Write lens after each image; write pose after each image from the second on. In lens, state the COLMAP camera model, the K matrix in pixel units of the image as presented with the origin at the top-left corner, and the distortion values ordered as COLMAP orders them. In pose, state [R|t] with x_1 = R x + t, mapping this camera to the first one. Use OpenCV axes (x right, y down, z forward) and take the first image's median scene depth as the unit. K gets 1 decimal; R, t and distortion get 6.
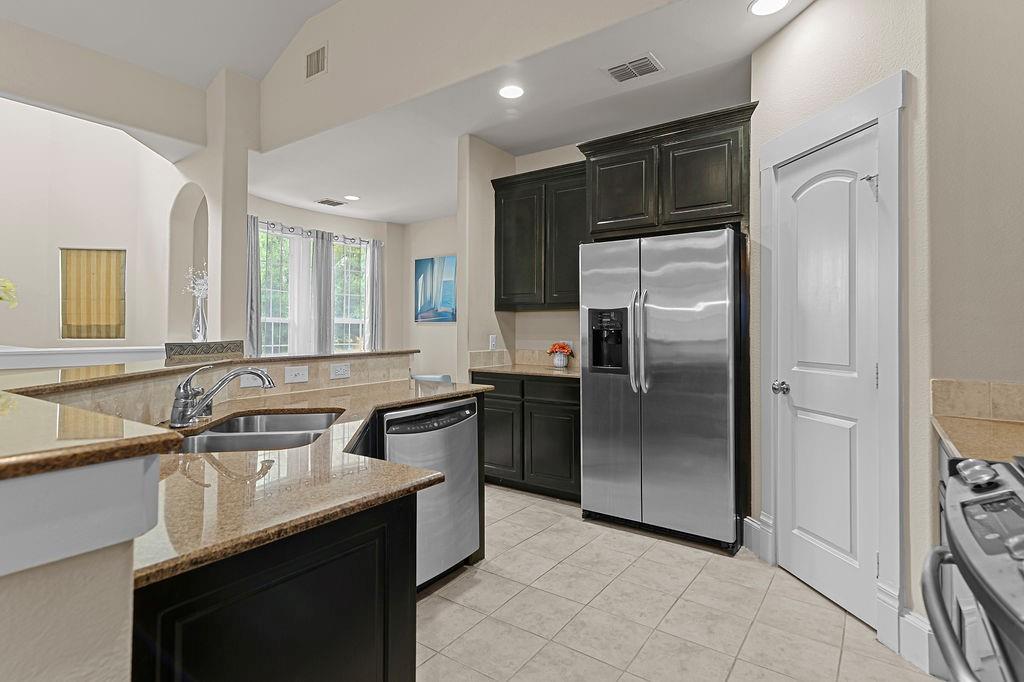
lens RADIAL K [[530.5, 0, 495.0], [0, 530.5, 330.5], [0, 0, 1]] dist [0.026865, -0.000492]
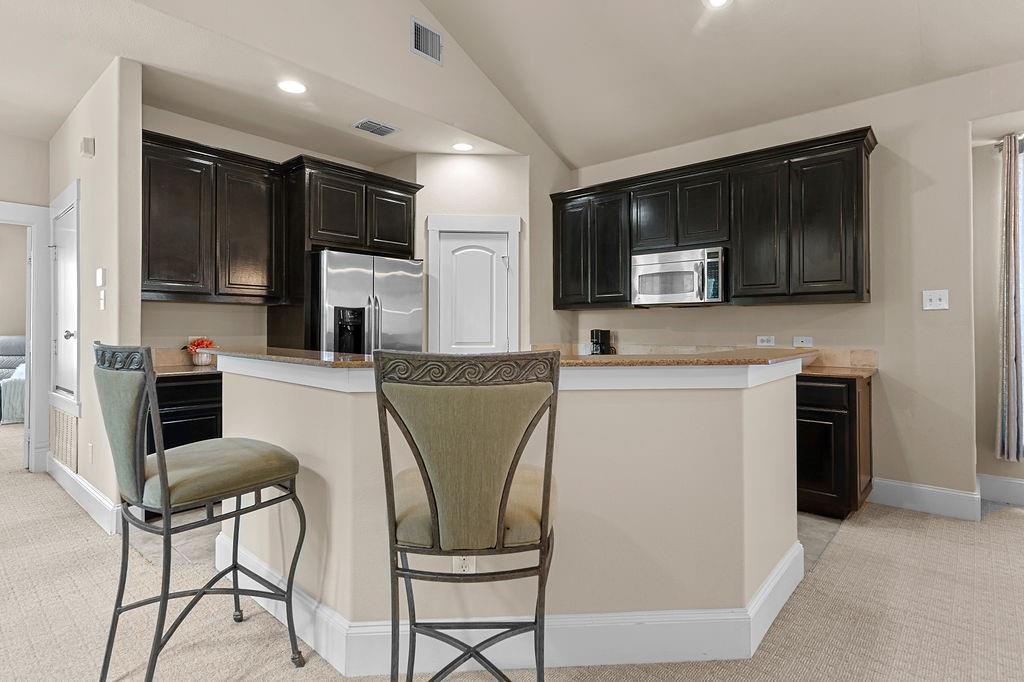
lens RADIAL K [[530.5, 0, 514.4], [0, 530.5, 333.3], [0, 0, 1]] dist [0.026865, -0.000492]
pose [[0.076867, -0.012119, 0.996968, -0.567375], [-0.000324, 0.999926, 0.012180, 0.001702], [-0.997041, -0.001259, 0.076857, 0.303100]]
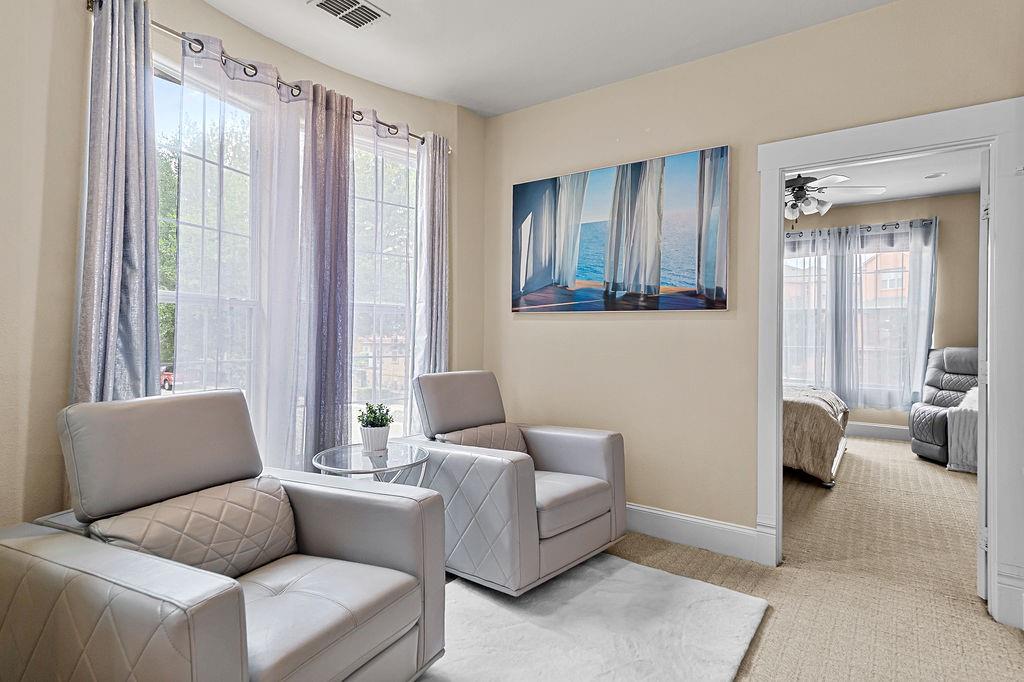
lens RADIAL K [[530.5, 0, 503.0], [0, 530.5, 320.6], [0, 0, 1]] dist [0.026865, -0.000492]
pose [[0.999350, 0.007898, 0.035166, -0.226479], [-0.007041, 0.999677, -0.024415, 0.005313], [-0.035347, 0.024151, 0.999083, 0.655764]]
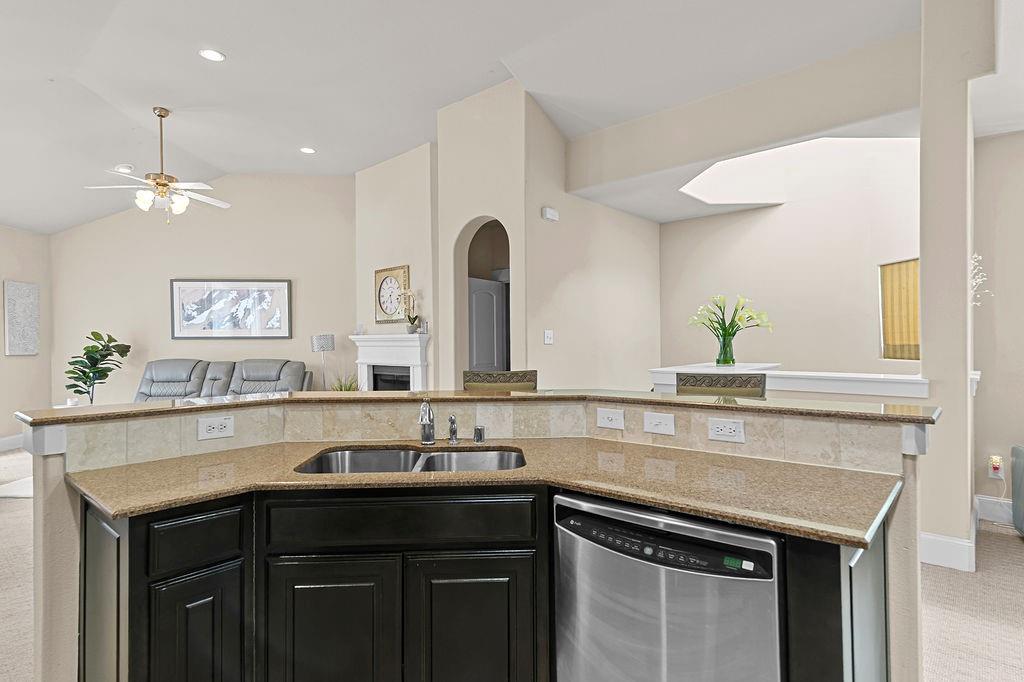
lens RADIAL K [[530.5, 0, 510.8], [0, 530.5, 337.2], [0, 0, 1]] dist [0.026865, -0.000492]
pose [[-0.088866, -0.012135, -0.995970, 0.199039], [0.009294, 0.999872, -0.013011, -0.016444], [0.996000, -0.010412, -0.088742, 0.404176]]
